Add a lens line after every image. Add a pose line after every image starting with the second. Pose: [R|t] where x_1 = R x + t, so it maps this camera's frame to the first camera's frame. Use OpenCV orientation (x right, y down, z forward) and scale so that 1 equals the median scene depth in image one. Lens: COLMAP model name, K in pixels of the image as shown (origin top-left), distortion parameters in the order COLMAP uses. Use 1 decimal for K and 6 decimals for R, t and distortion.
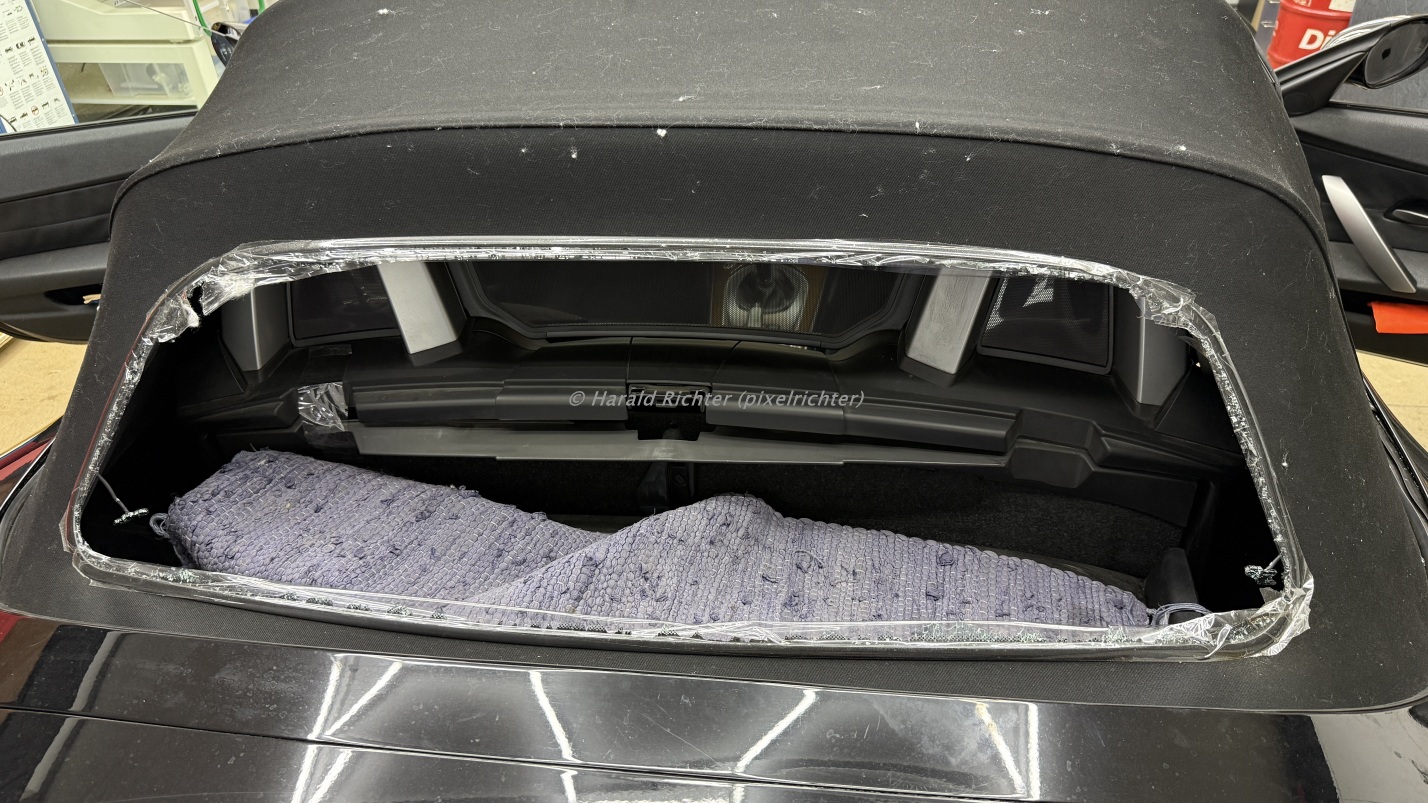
lens RADIAL K [[1019.8, 0, 714.0], [0, 1019.8, 401.5], [0, 0, 1]] dist [0.064489, -0.102839]
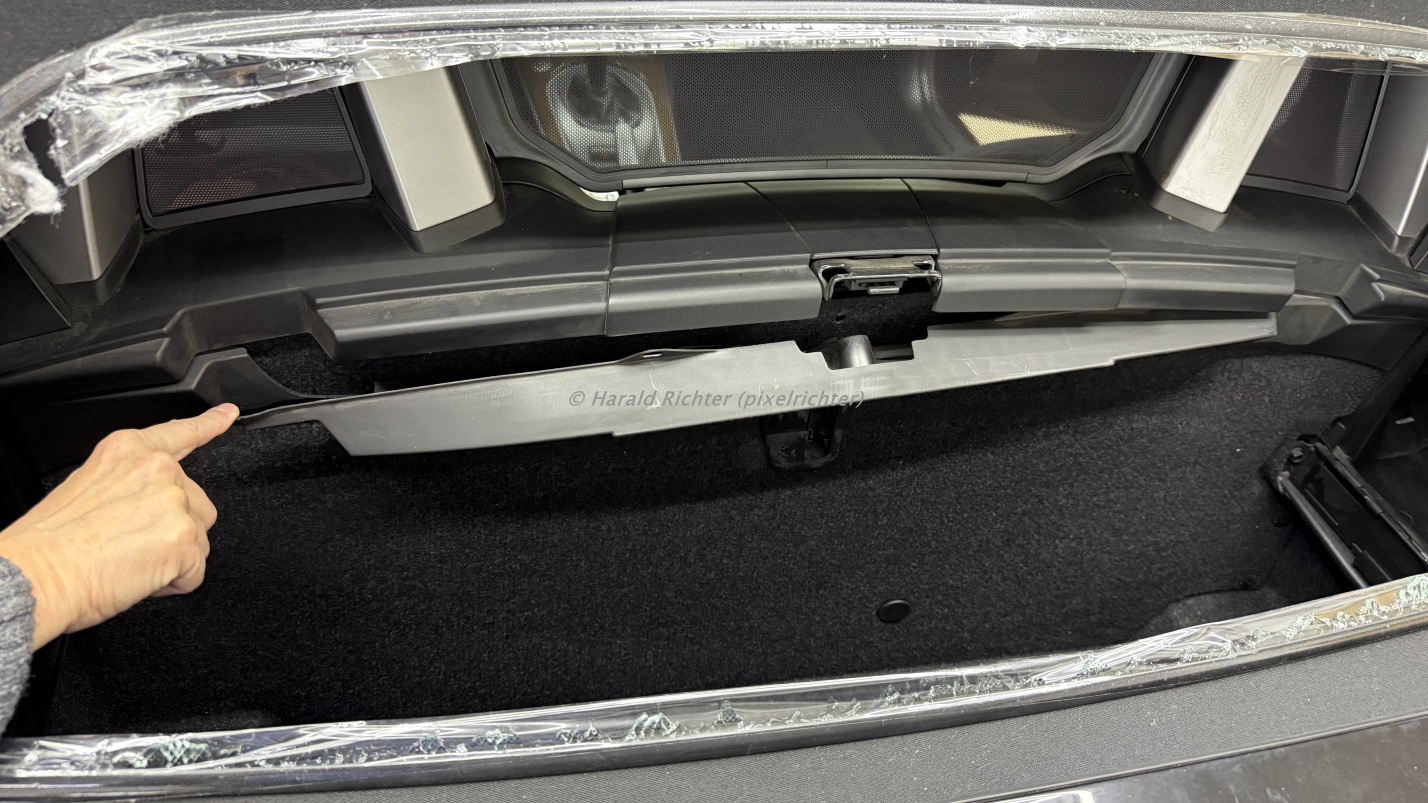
lens RADIAL K [[1019.8, 0, 714.0], [0, 1019.8, 401.5], [0, 0, 1]] dist [0.064489, -0.102839]
pose [[0.929065, -0.124208, 0.348439, -0.374997], [0.059383, 0.979805, 0.190934, -0.056310], [-0.365118, -0.156699, 0.917679, 0.436196]]
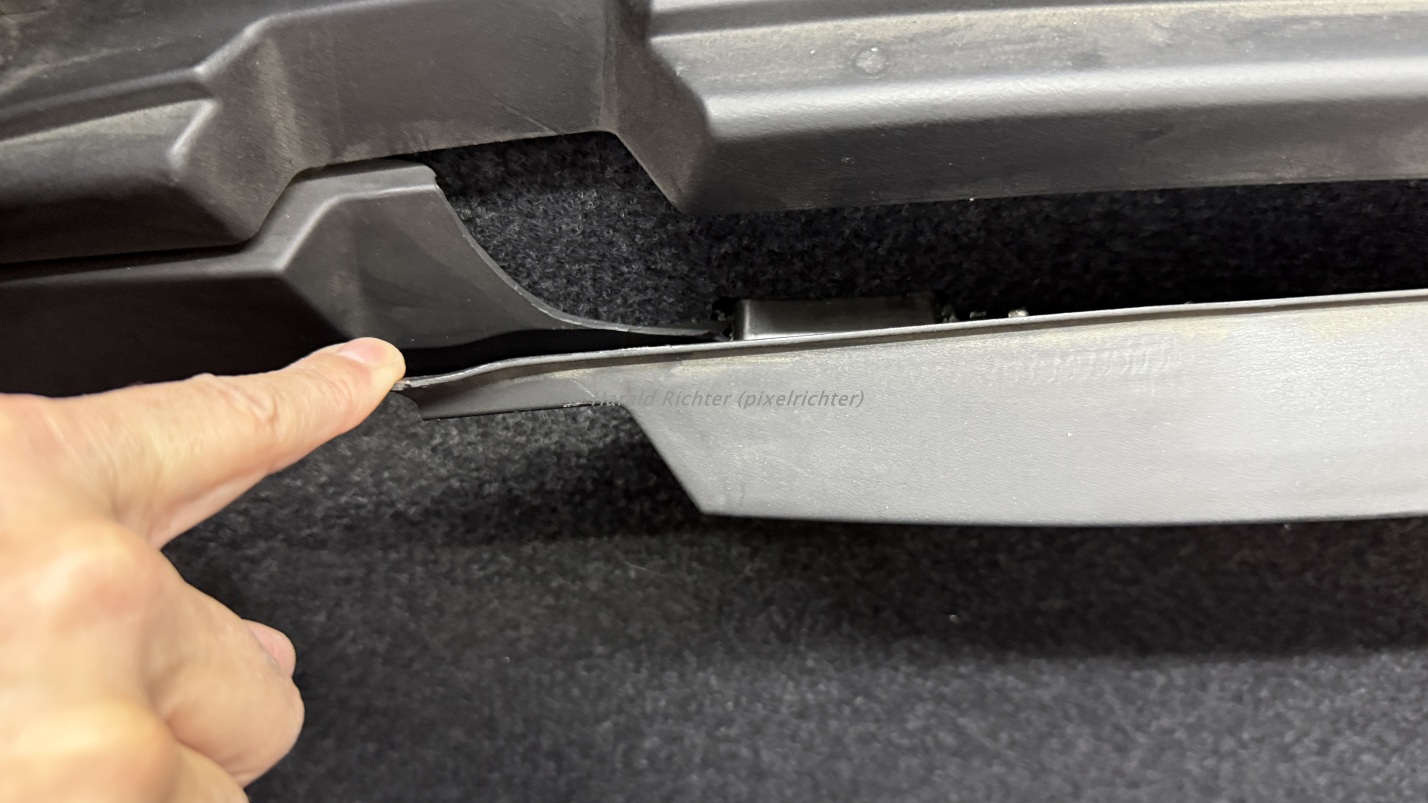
lens RADIAL K [[1019.8, 0, 714.0], [0, 1019.8, 401.5], [0, 0, 1]] dist [0.064489, -0.102839]
pose [[0.982561, -0.047708, 0.179716, -0.399715], [0.012480, 0.981265, 0.192257, 0.019412], [-0.185521, -0.186662, 0.964748, 0.873543]]
